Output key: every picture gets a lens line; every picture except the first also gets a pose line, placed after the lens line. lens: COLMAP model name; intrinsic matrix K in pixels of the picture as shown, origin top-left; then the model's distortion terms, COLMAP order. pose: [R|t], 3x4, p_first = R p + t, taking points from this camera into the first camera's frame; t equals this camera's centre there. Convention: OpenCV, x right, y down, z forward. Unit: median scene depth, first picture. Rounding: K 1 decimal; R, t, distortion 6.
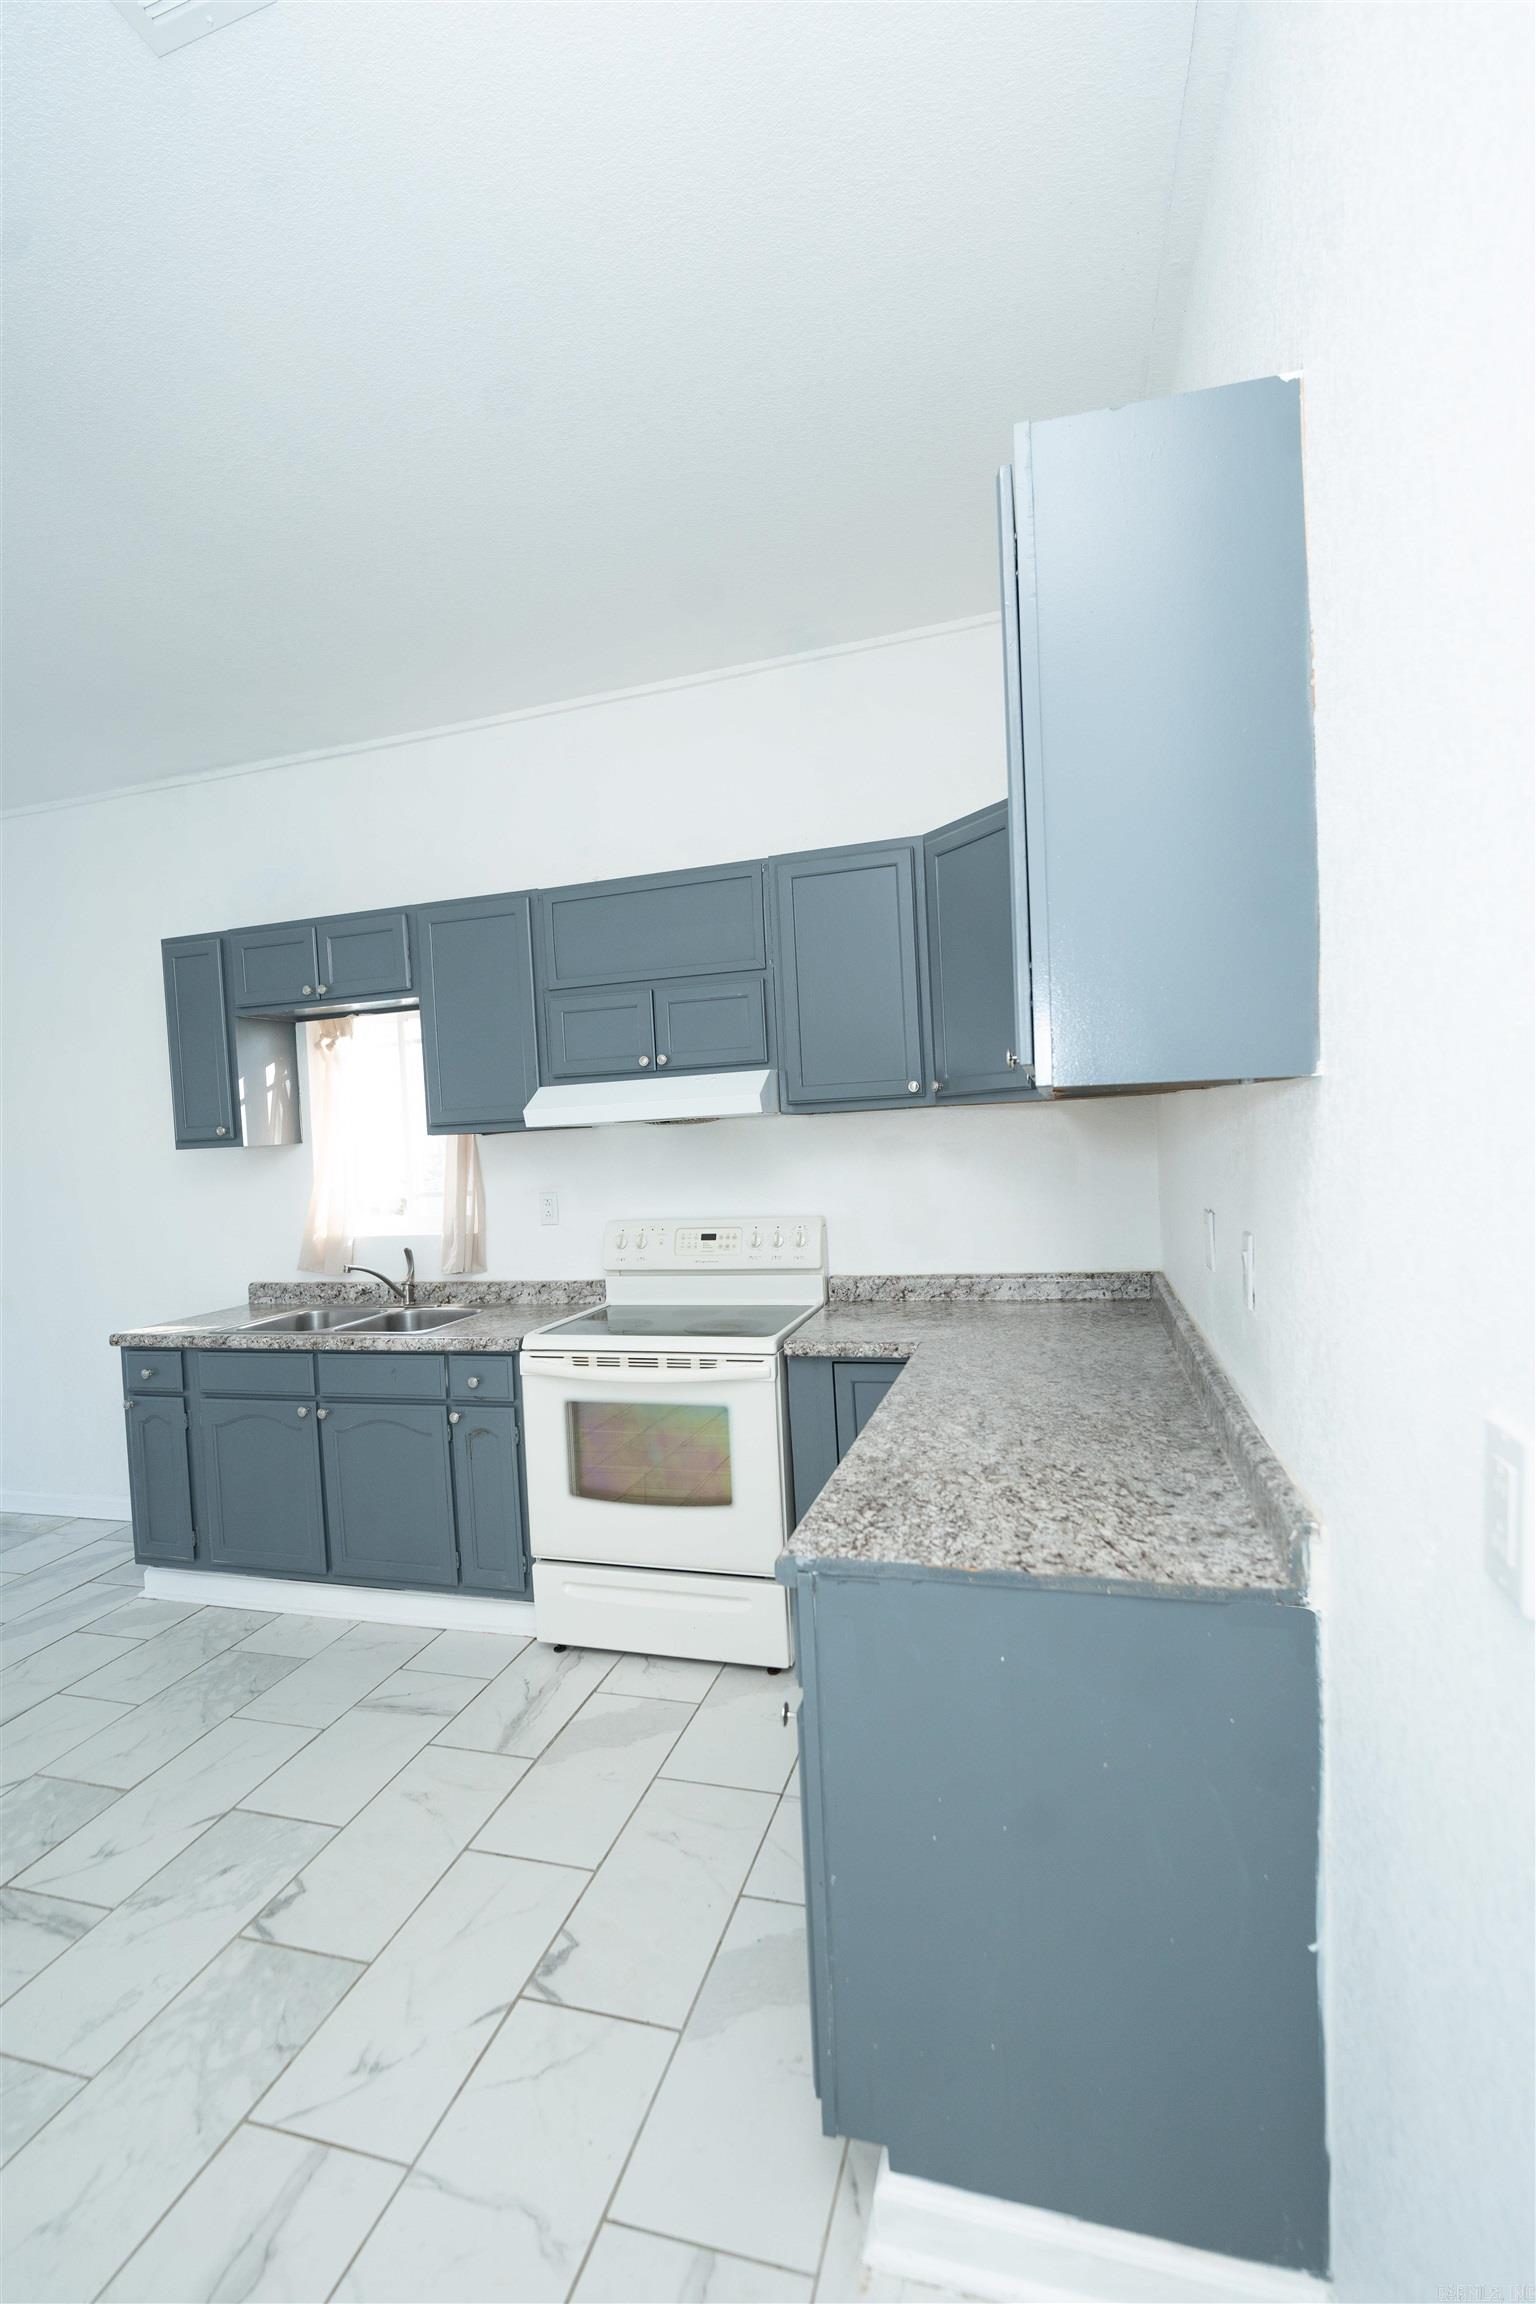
lens RADIAL K [[1021.3, 0, 773.8], [0, 1021.3, 1159.4], [0, 0, 1]] dist [-0.022733, 0.003096]
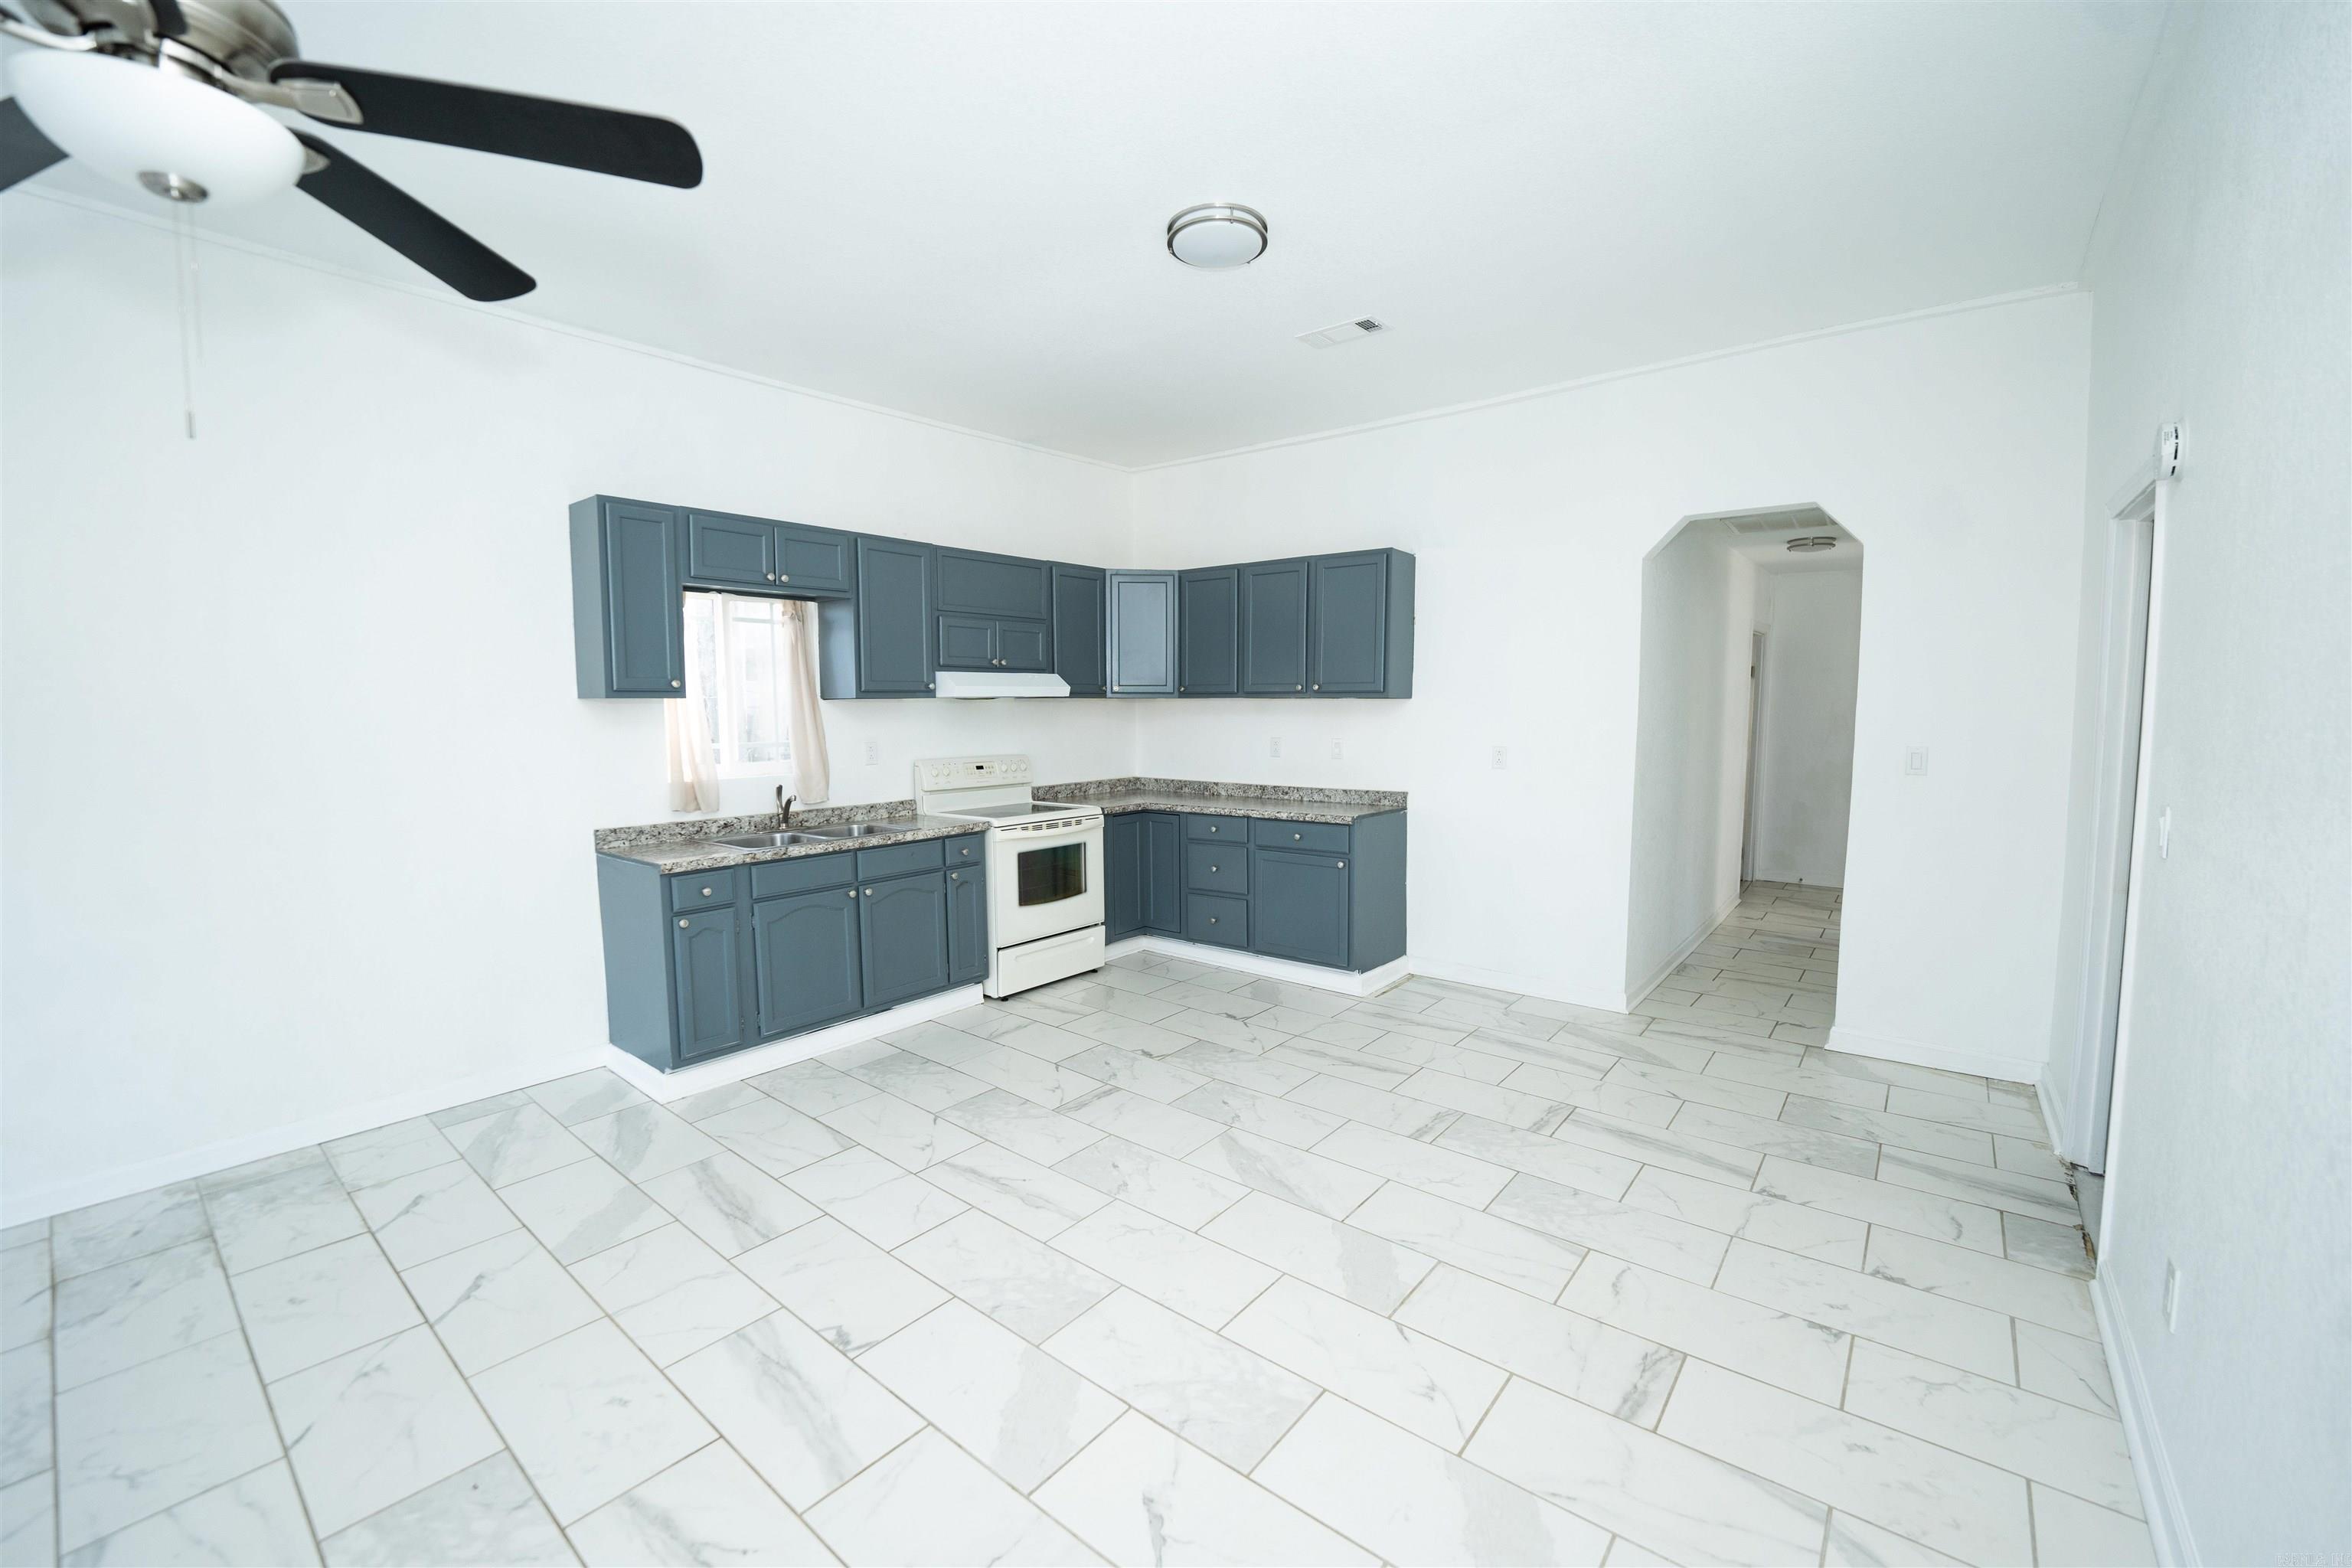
lens RADIAL K [[954.3, 0, 1174.9], [0, 954.3, 783.9], [0, 0, 1]] dist [-0.025426, 0.000744]
pose [[0.390932, -0.026983, 0.920024, -1.532525], [0.012232, 0.999634, 0.024120, 0.076016], [-0.920338, 0.001825, 0.391119, 0.094707]]
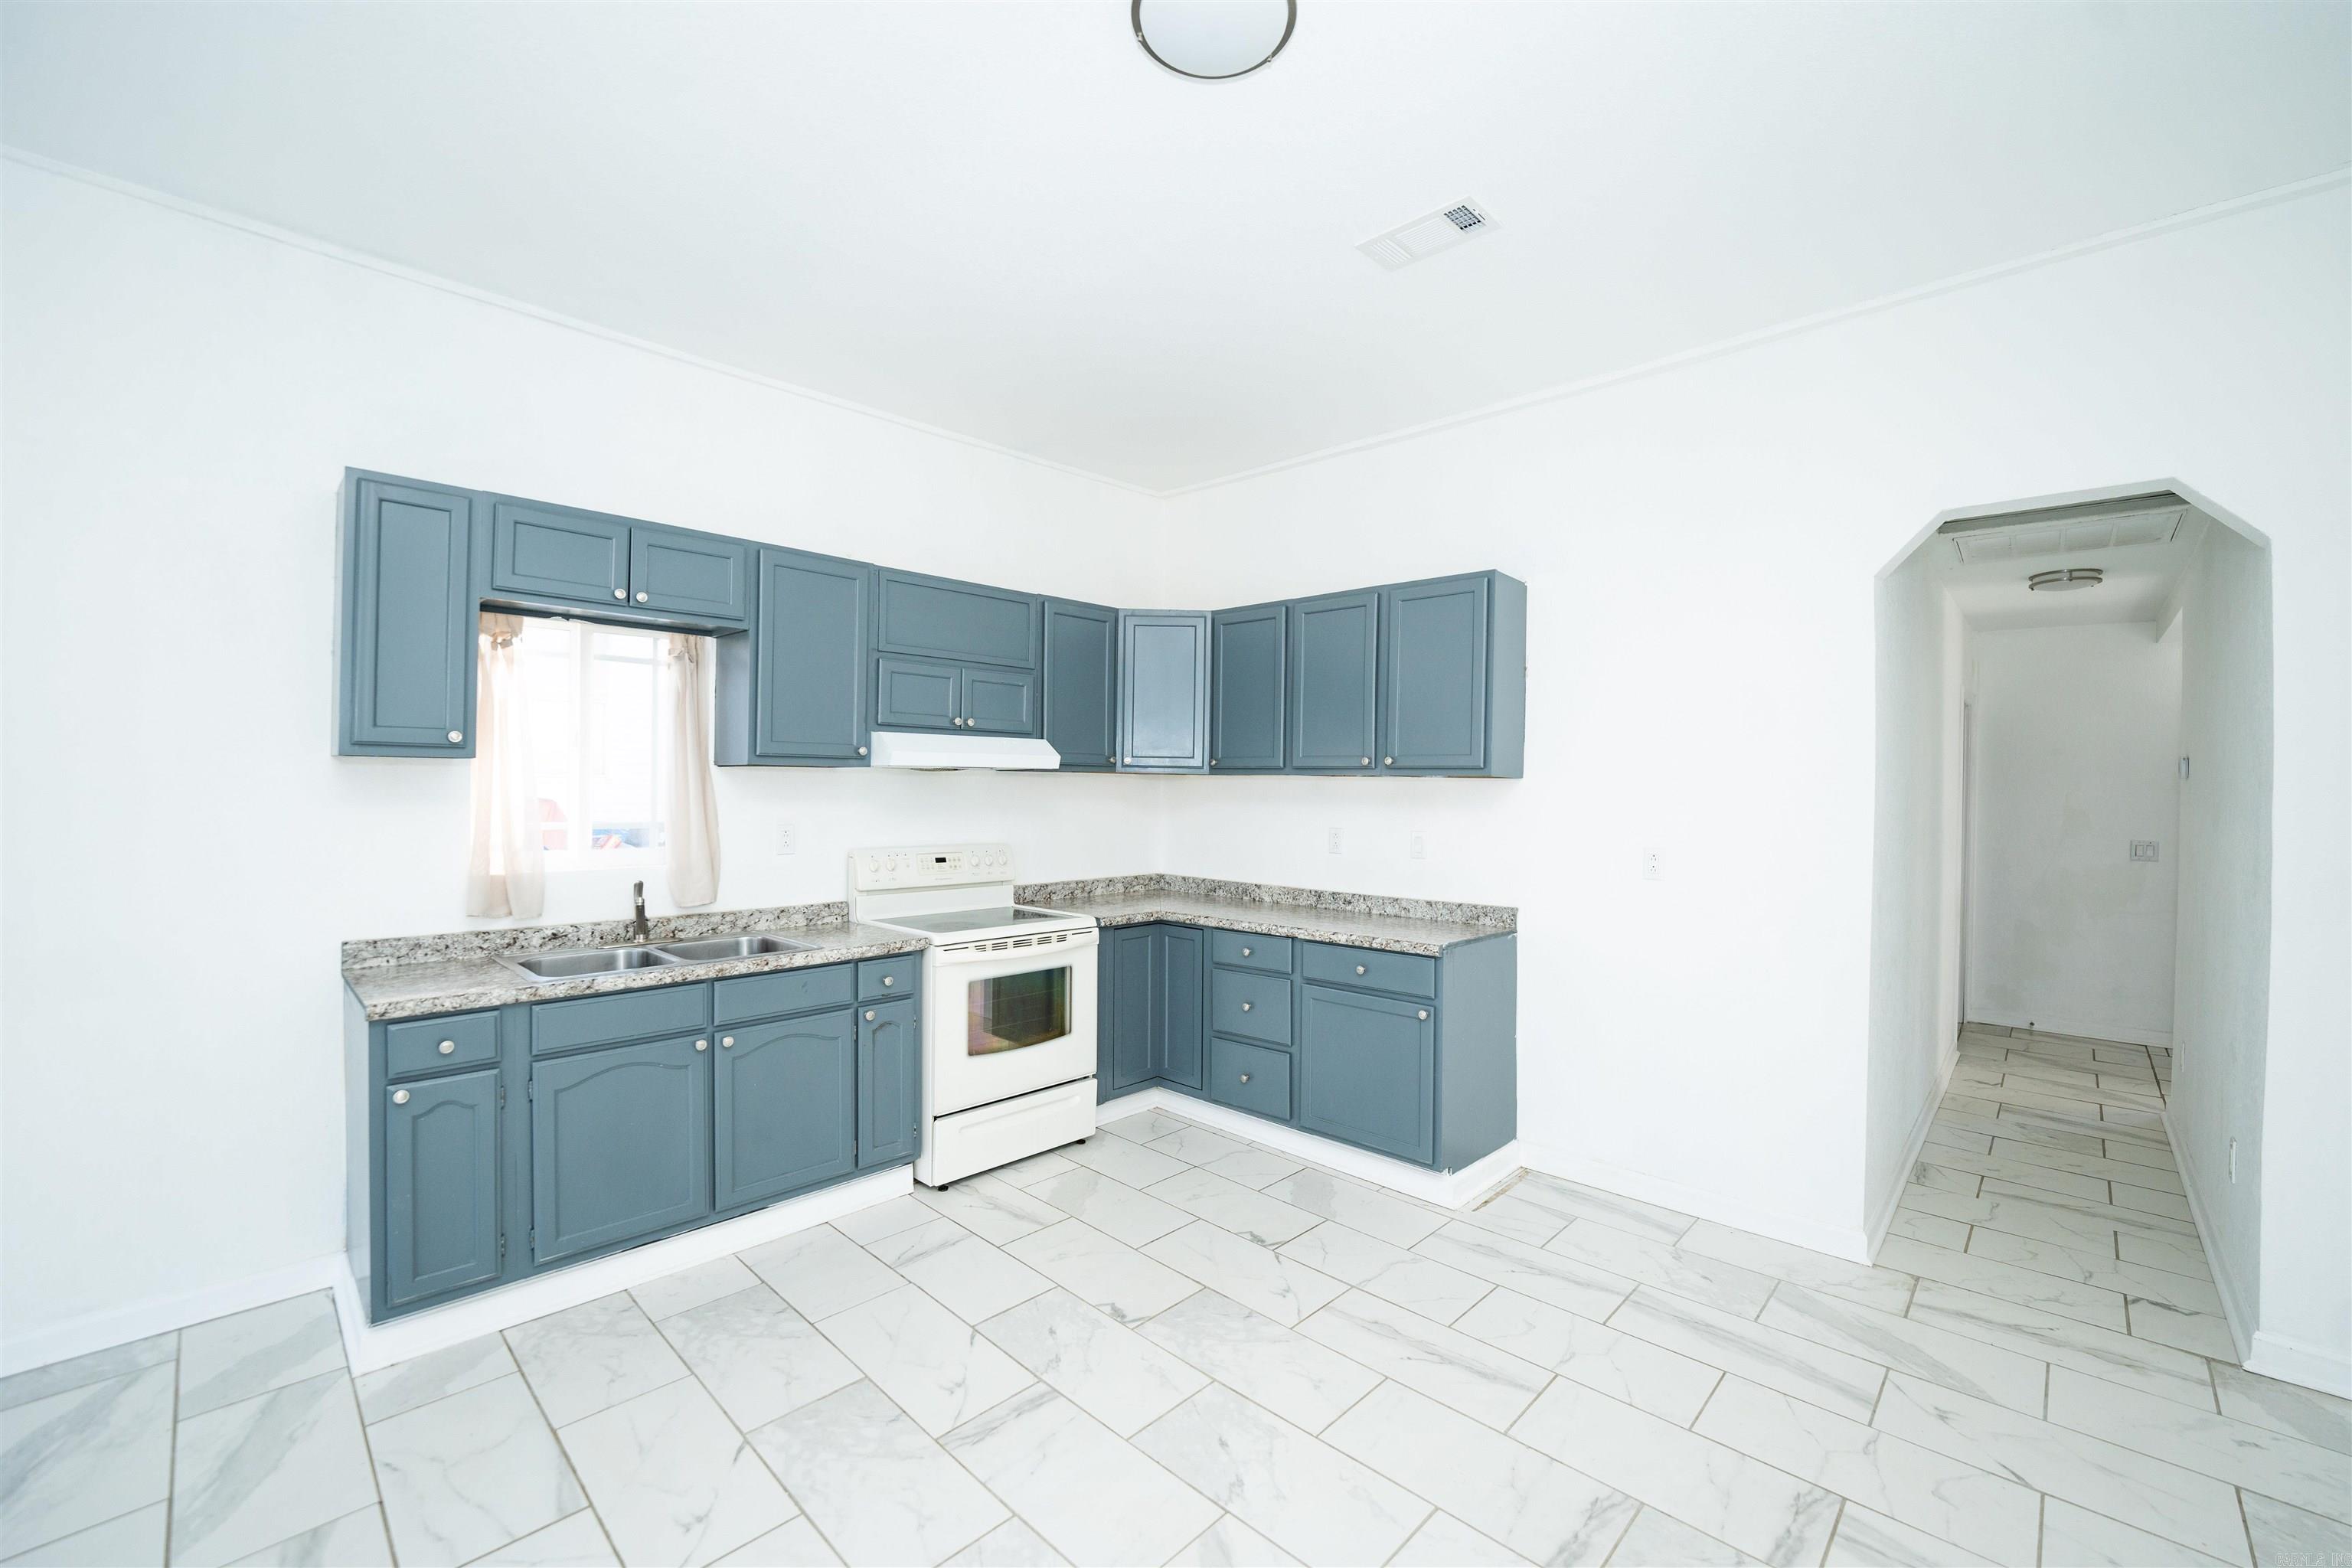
lens RADIAL K [[954.3, 0, 1174.9], [0, 954.3, 783.9], [0, 0, 1]] dist [-0.025426, 0.000744]
pose [[0.465112, 0.059691, 0.883237, -1.094931], [-0.008967, 0.997991, -0.062725, 0.058219], [-0.885206, 0.021254, 0.464713, 0.197080]]
